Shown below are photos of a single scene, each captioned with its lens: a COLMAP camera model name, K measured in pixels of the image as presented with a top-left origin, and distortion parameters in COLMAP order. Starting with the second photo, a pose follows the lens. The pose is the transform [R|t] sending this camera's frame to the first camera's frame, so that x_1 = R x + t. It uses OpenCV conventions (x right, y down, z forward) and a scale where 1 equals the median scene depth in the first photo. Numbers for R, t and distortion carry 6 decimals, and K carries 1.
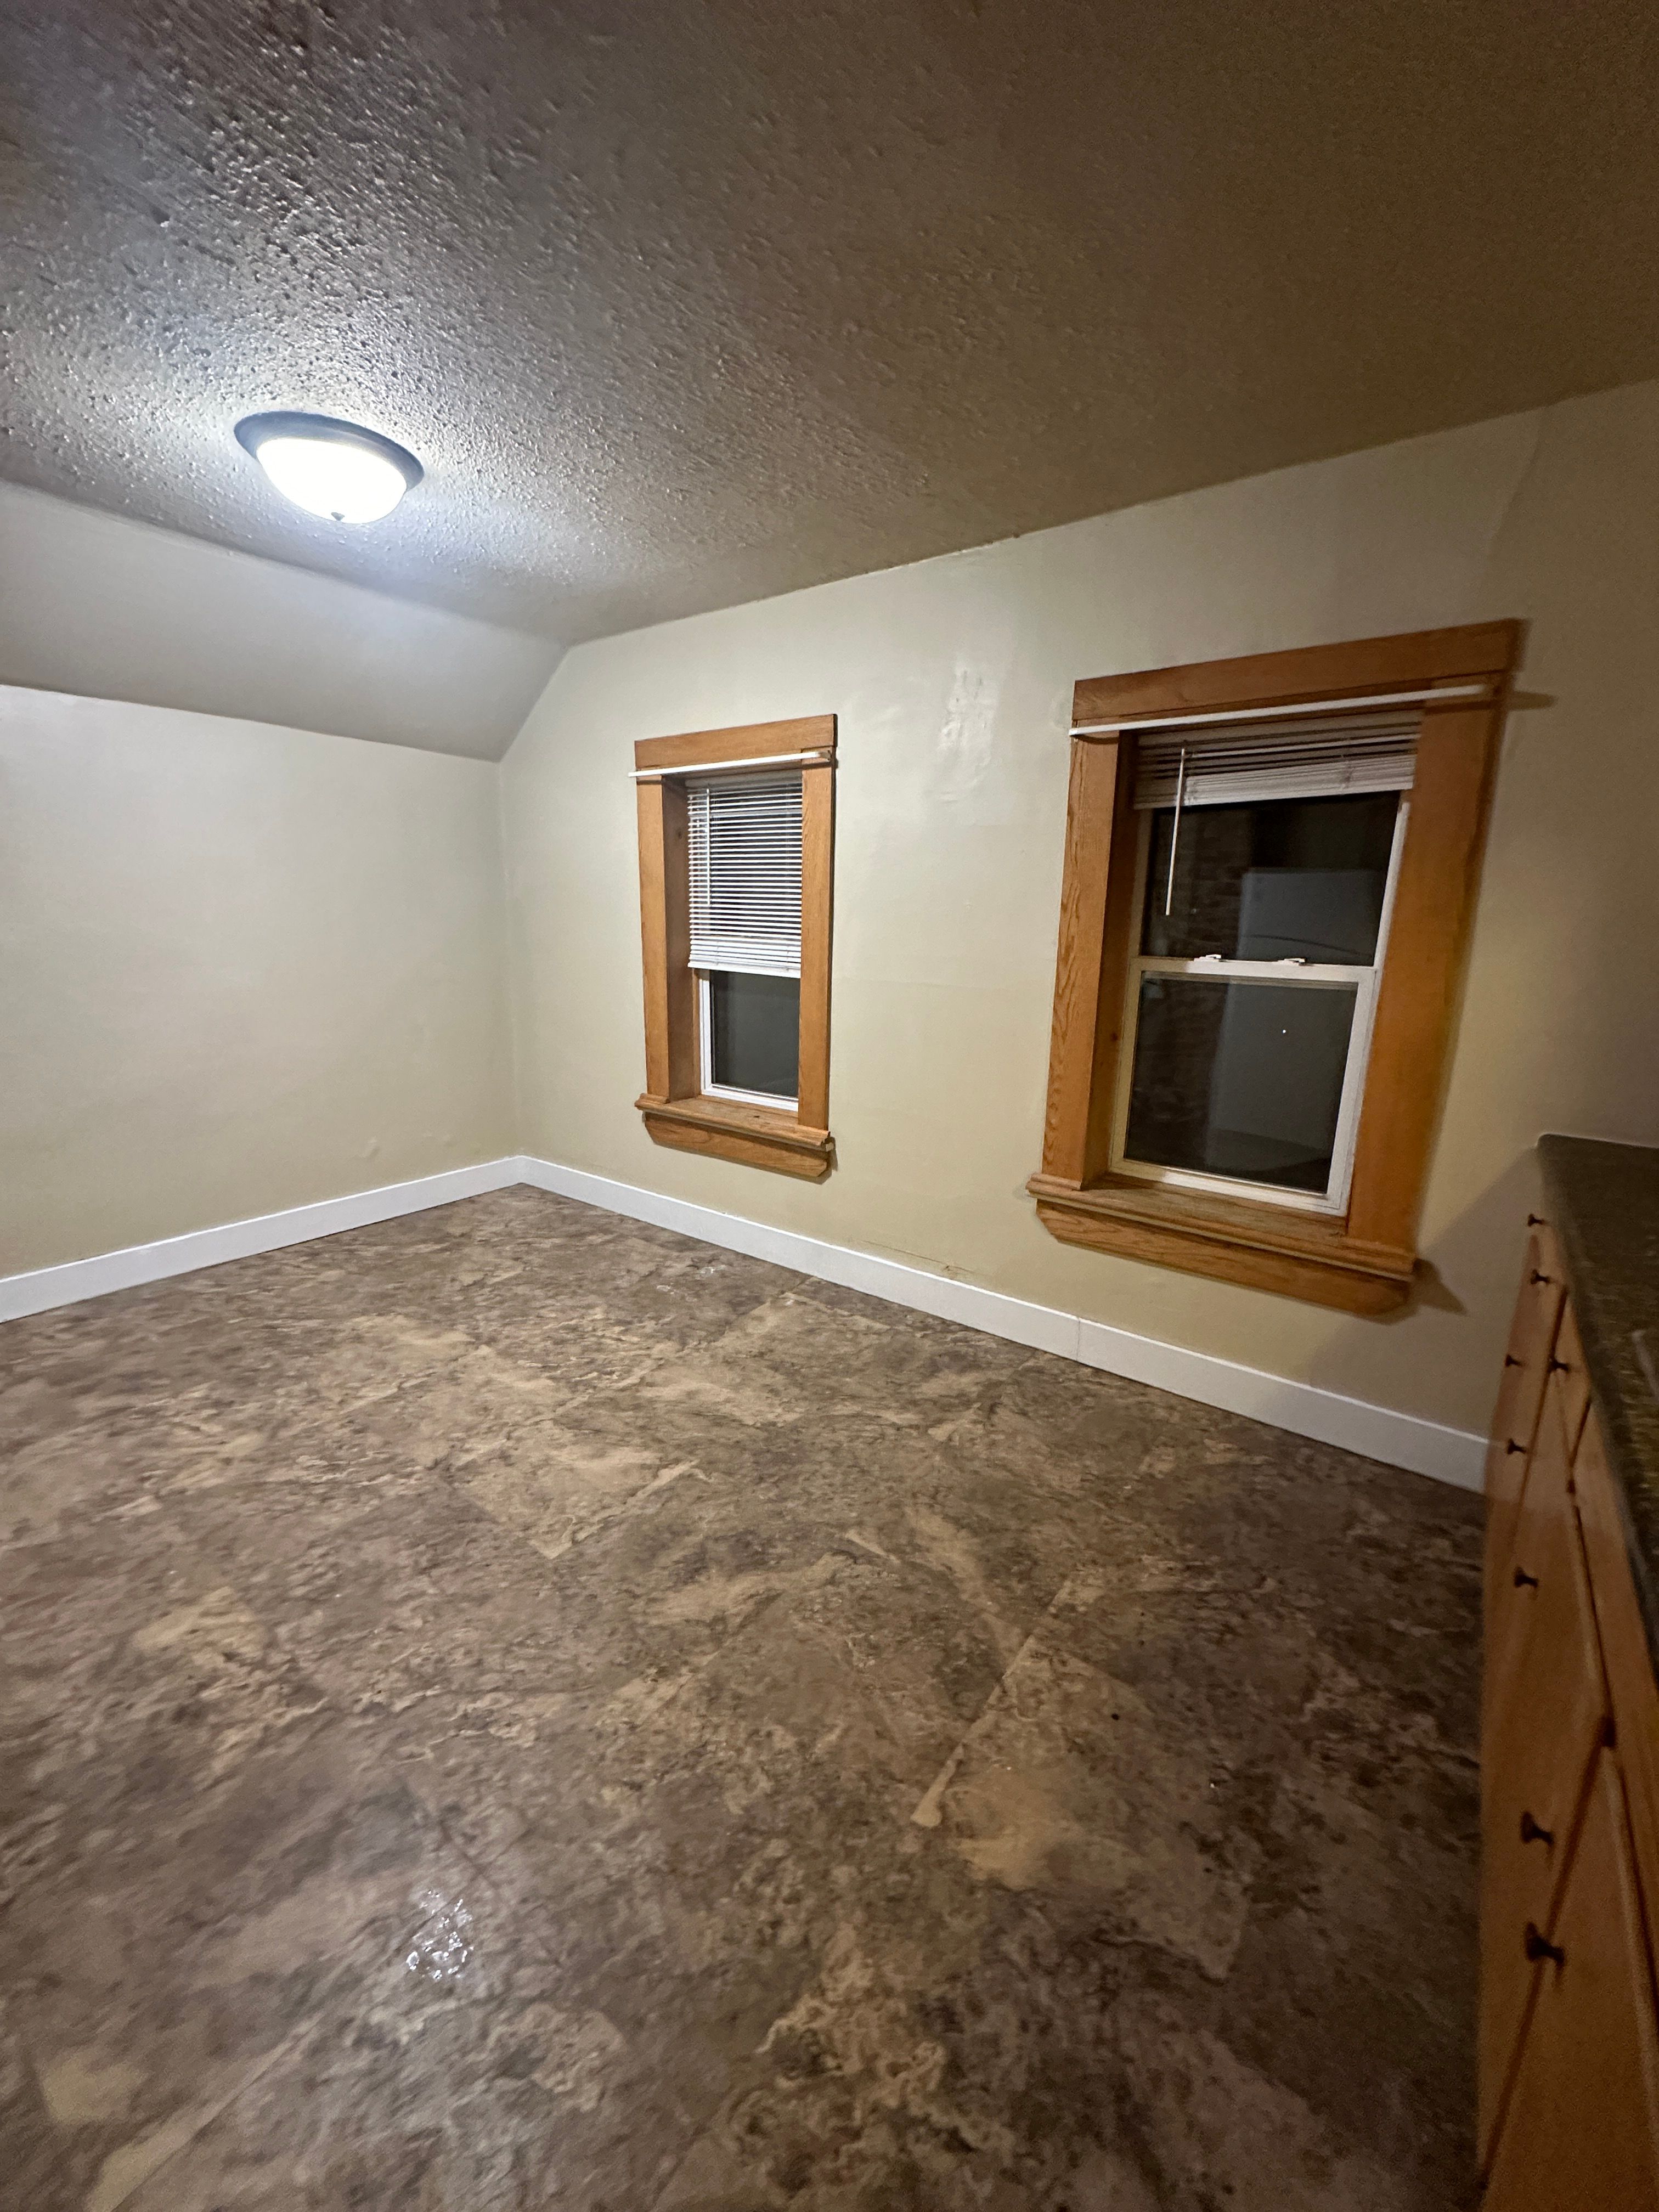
lens RADIAL K [[881.7, 0, 828.3], [0, 881.7, 1107.5], [0, 0, 1]] dist [-0.002501, 0.000964]
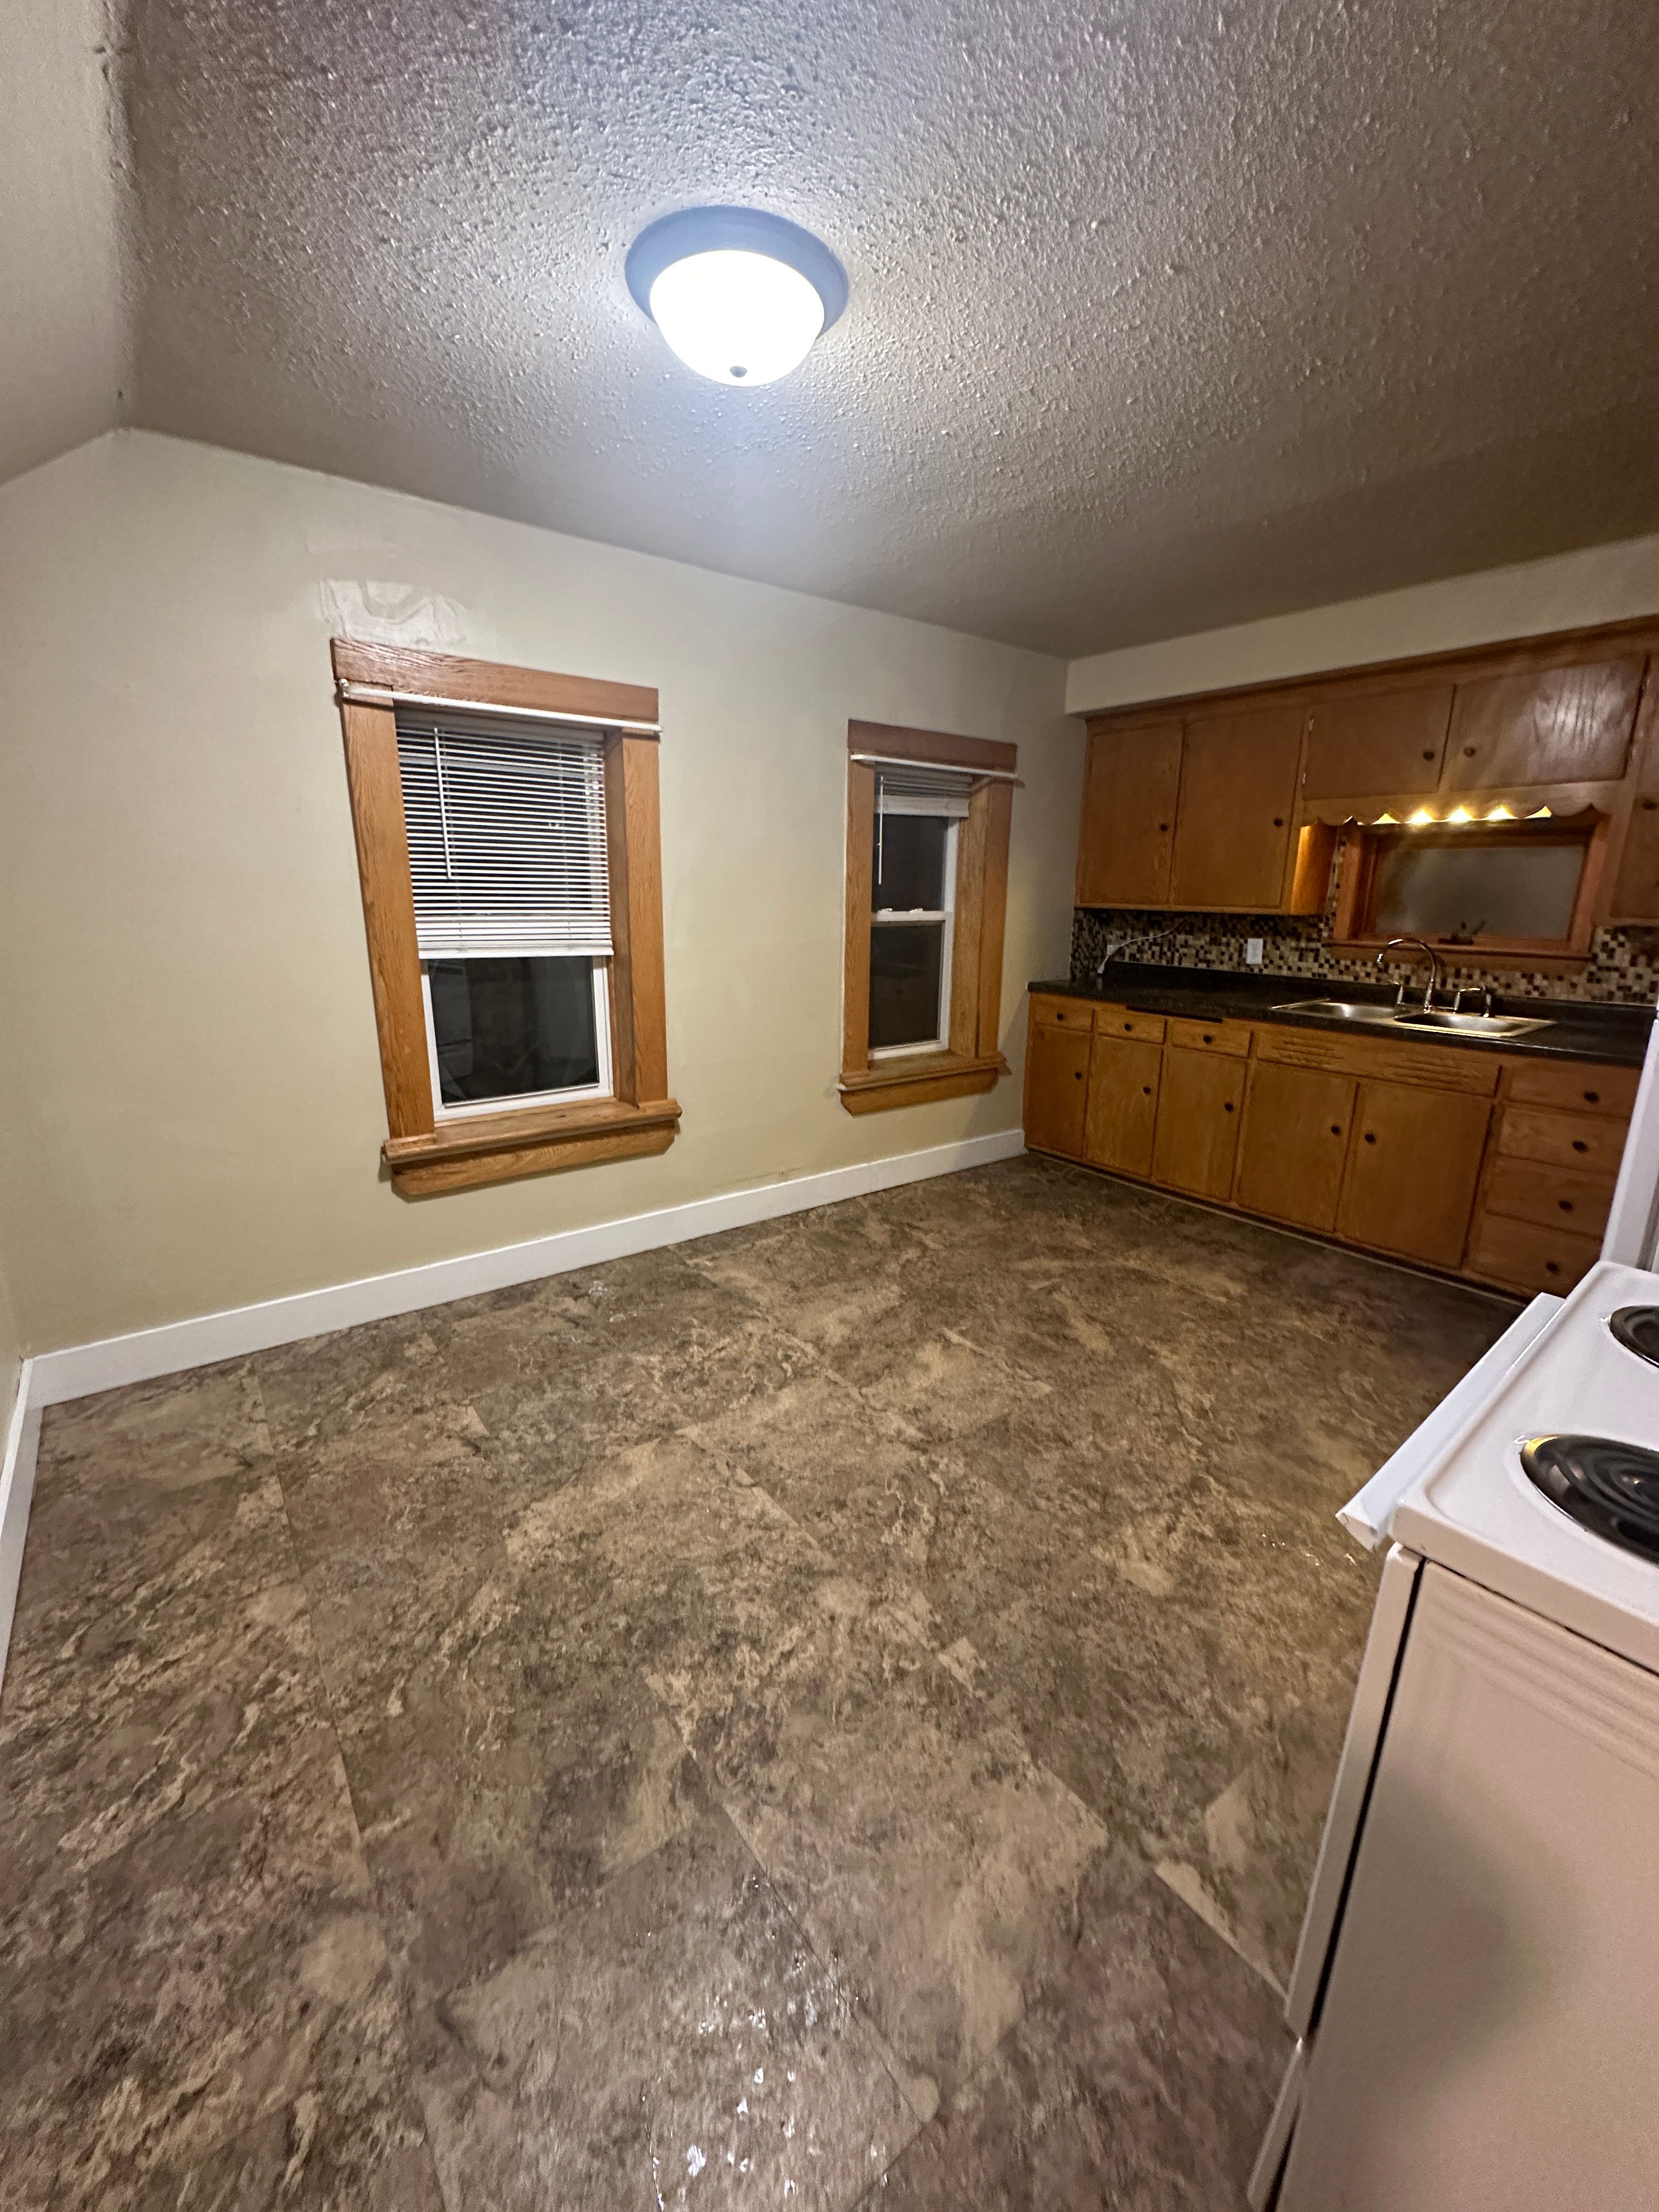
lens RADIAL K [[881.7, 0, 828.0], [0, 881.7, 1107.0], [0, 0, 1]] dist [-0.002501, 0.000964]
pose [[0.274963, -0.252709, 0.927649, -1.114167], [0.203769, 0.958238, 0.200644, -0.163785], [-0.939614, 0.133856, 0.314974, 0.618259]]
